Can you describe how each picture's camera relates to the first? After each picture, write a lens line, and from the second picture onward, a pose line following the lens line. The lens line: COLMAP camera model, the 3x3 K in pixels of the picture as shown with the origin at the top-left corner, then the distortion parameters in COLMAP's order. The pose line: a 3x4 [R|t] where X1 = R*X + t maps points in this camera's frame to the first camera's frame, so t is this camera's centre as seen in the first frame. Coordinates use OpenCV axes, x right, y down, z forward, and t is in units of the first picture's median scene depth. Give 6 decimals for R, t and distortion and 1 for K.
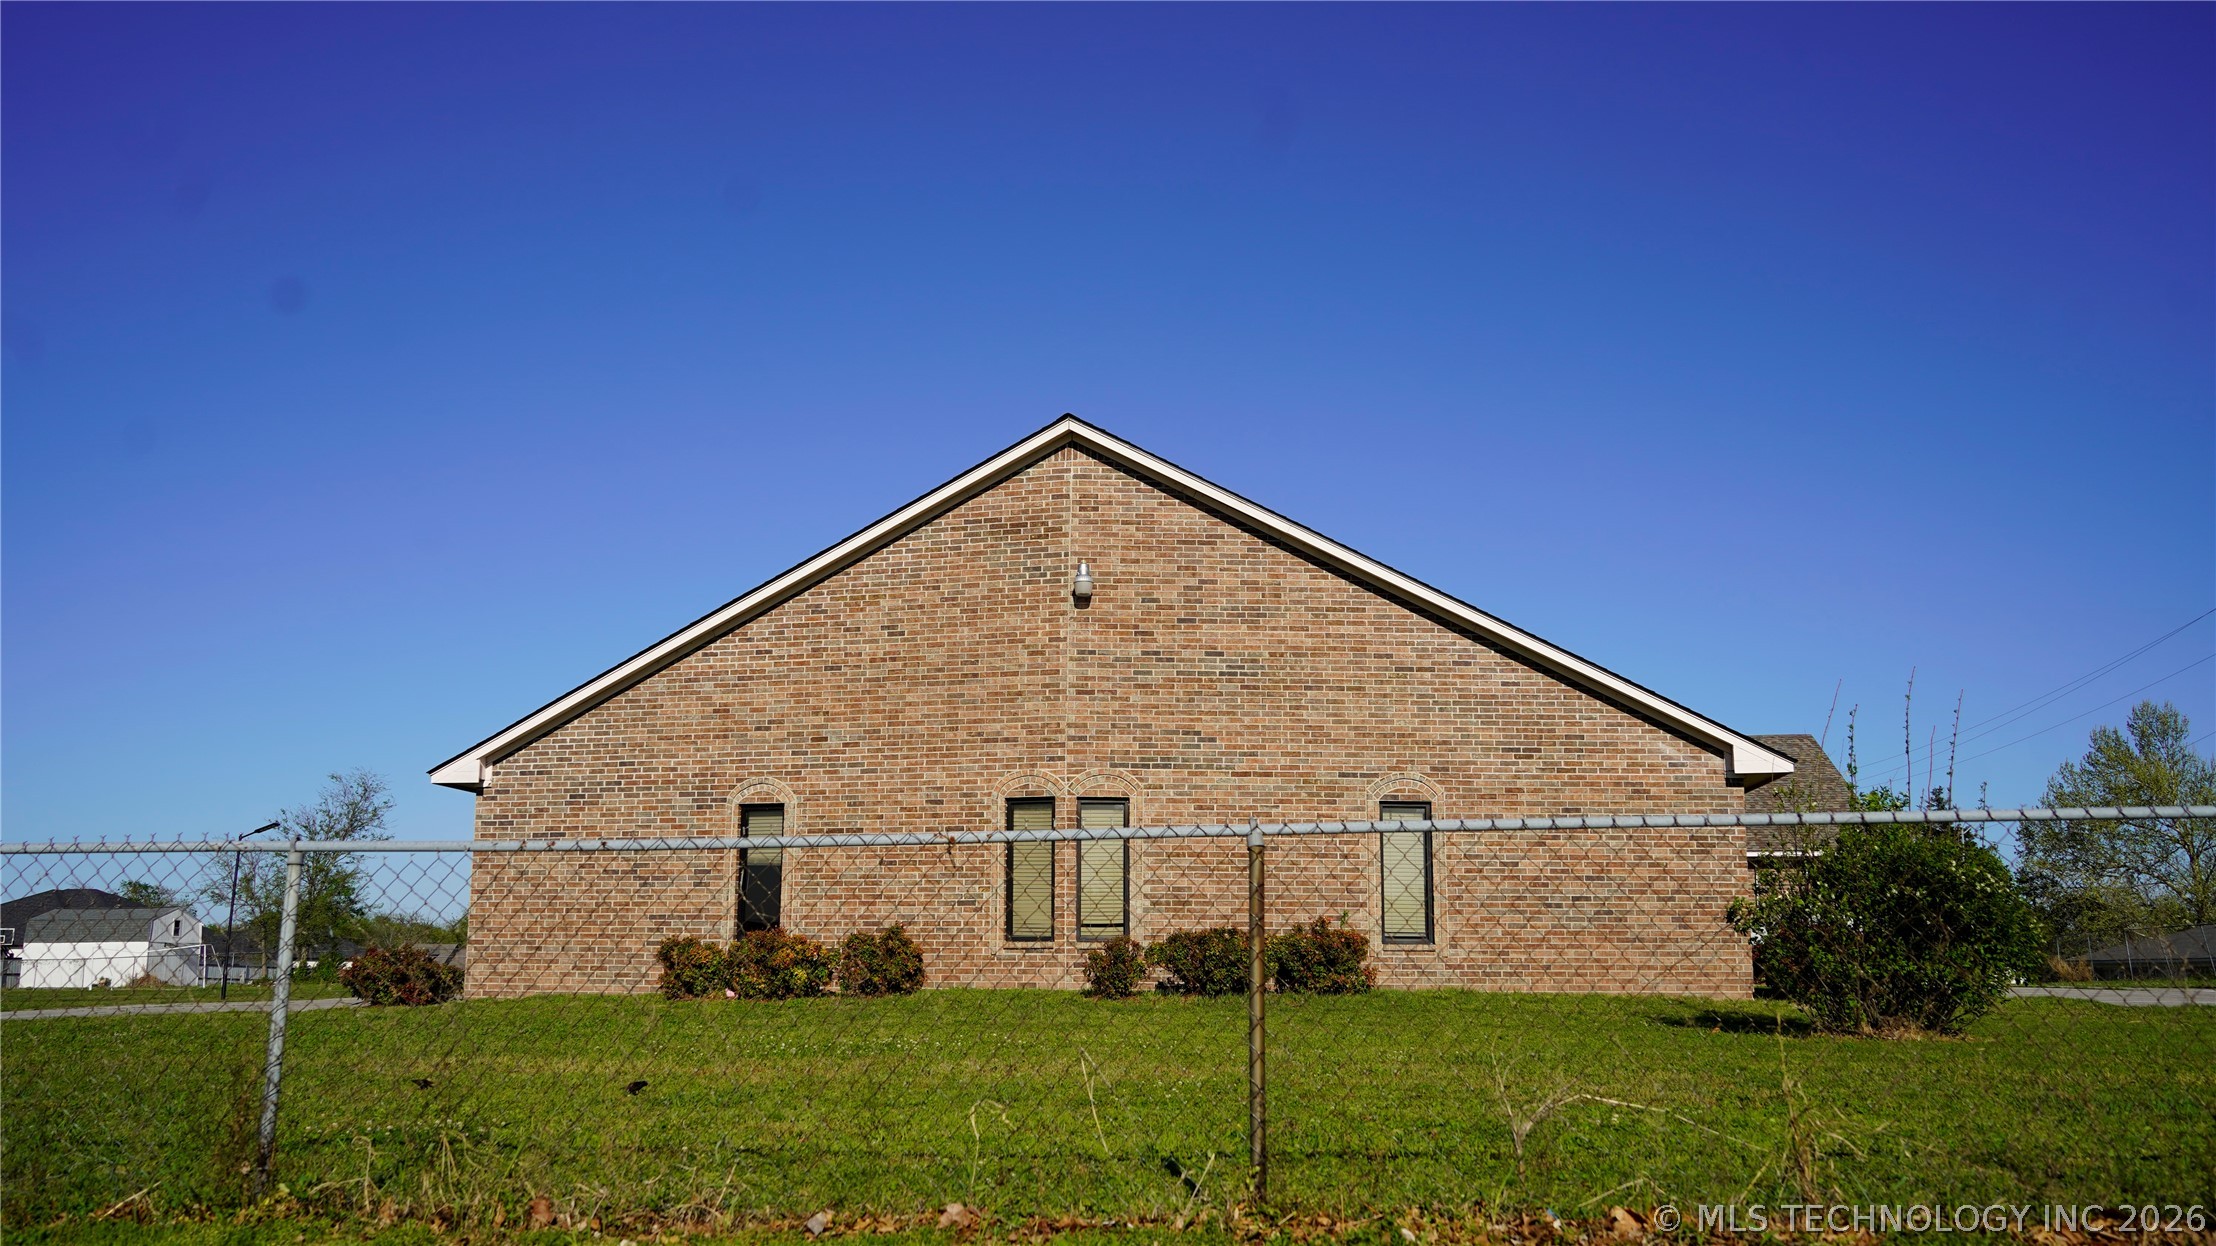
lens RADIAL K [[1883.1, 0, 1108.9], [0, 1883.1, 637.8], [0, 0, 1]] dist [-0.017162, -0.000565]
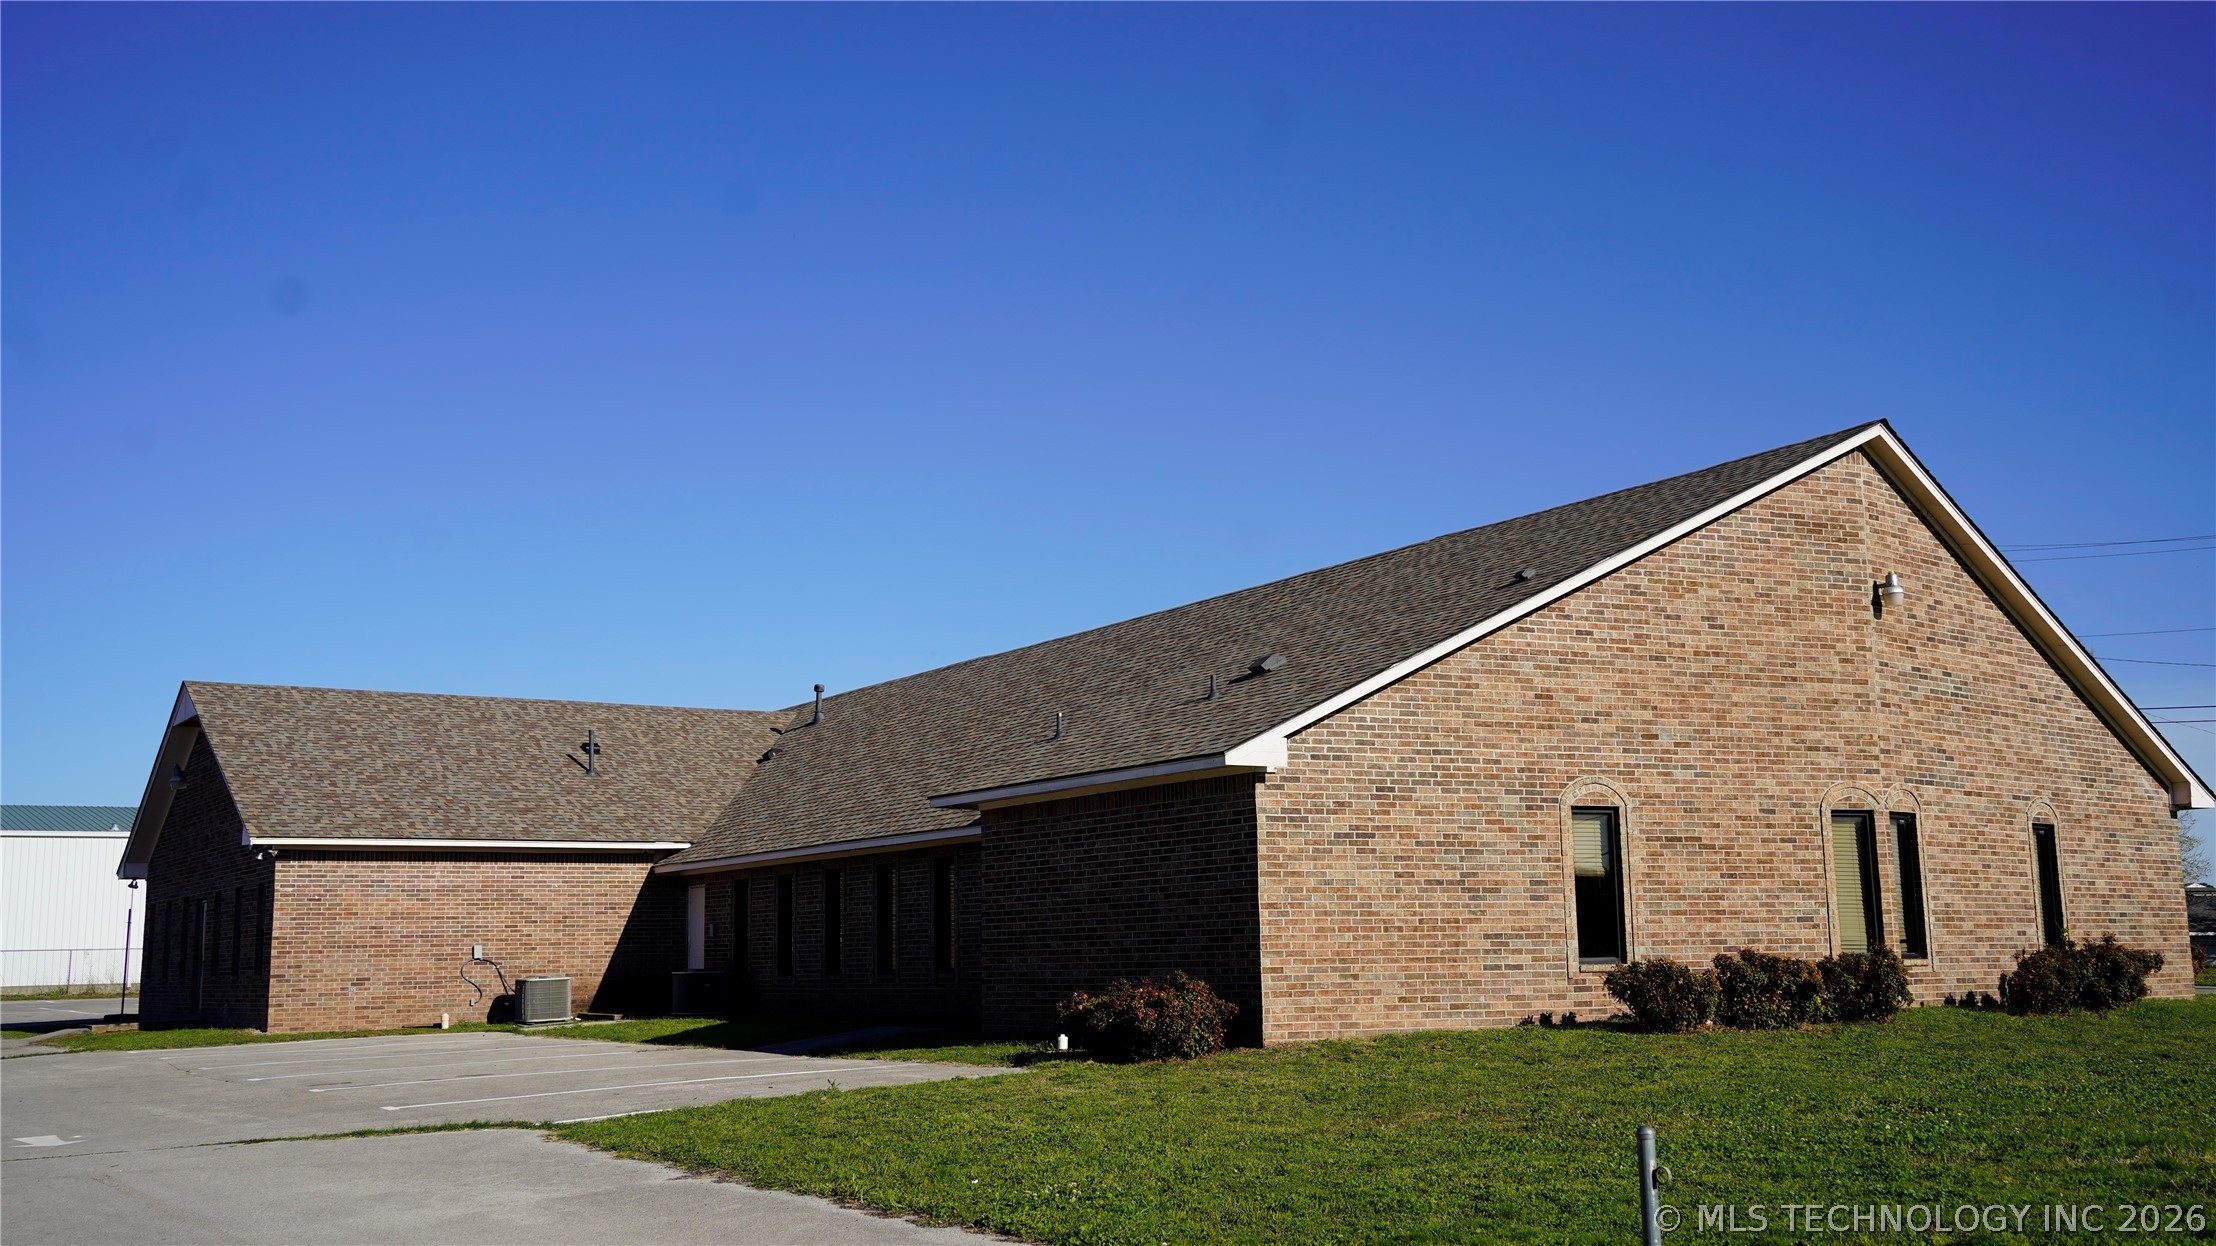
lens RADIAL K [[2297.8, 0, 1108.8], [0, 2297.8, 609.3], [0, 0, 1]] dist [0.008752, 0.000000]
pose [[0.760668, 0.085117, 0.643536, -1.073857], [-0.089430, 0.995654, -0.025981, 0.045682], [-0.642951, -0.037788, 0.764975, 0.335477]]
